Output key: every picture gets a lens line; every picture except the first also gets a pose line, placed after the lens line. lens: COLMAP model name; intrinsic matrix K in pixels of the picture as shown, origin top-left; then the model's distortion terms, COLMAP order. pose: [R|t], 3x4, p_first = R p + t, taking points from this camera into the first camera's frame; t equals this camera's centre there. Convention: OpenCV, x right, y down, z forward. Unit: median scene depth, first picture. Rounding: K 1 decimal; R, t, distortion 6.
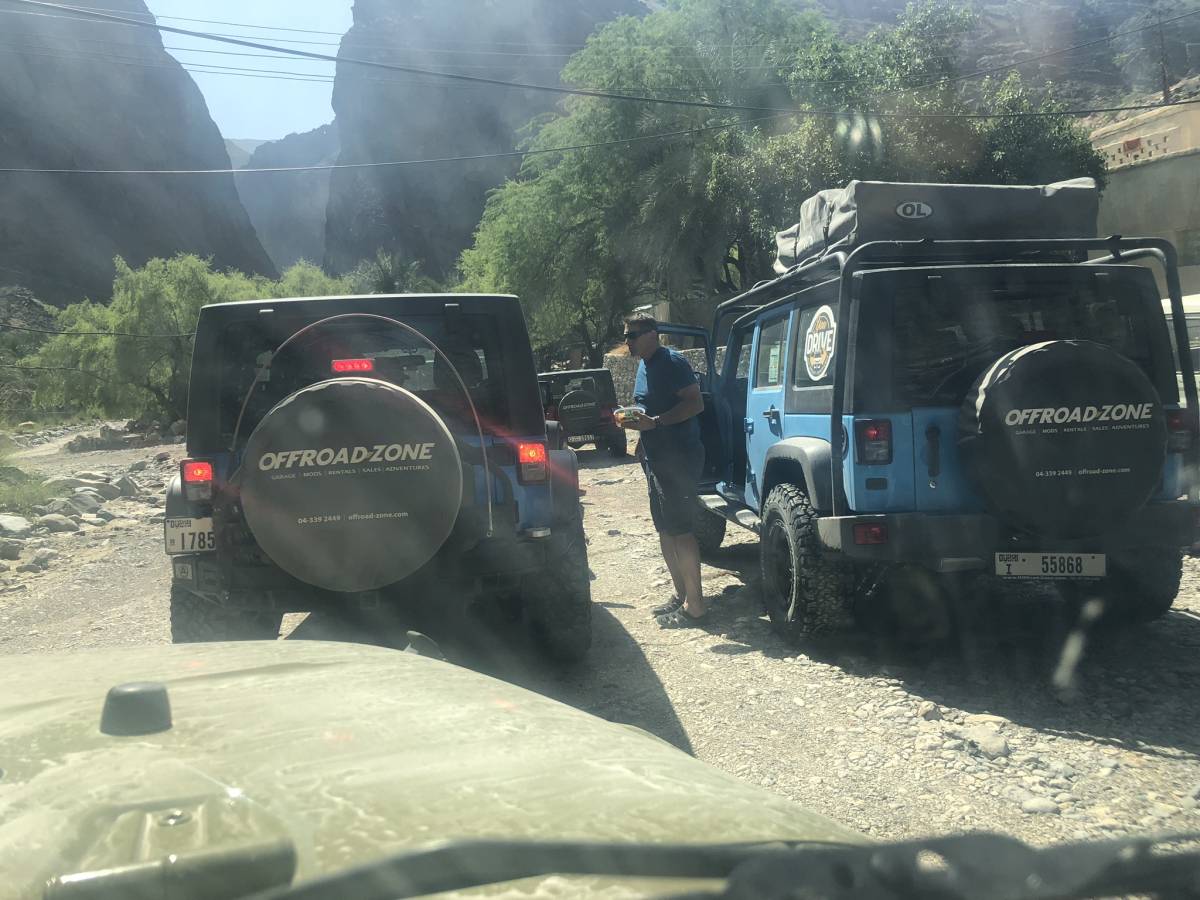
lens RADIAL K [[984.3, 0, 604.9], [0, 984.3, 433.1], [0, 0, 1]] dist [-0.003768, 0.001268]
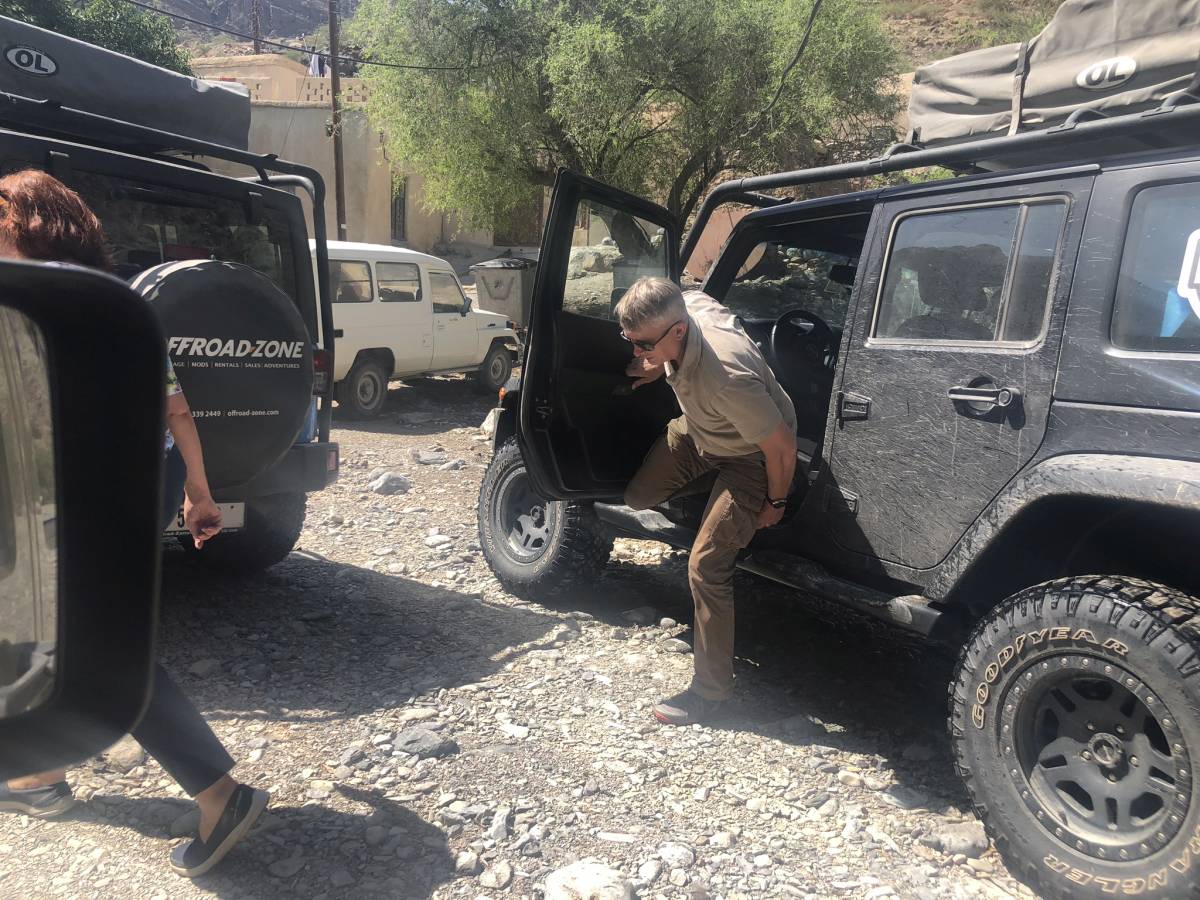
lens RADIAL K [[983.8, 0, 595.4], [0, 983.8, 429.8], [0, 0, 1]] dist [0.007069, -0.007786]
pose [[0.641457, 0.014042, 0.767031, 0.016901], [-0.069921, 0.996741, 0.040226, -0.004408], [-0.763966, -0.079435, 0.640348, 0.184493]]
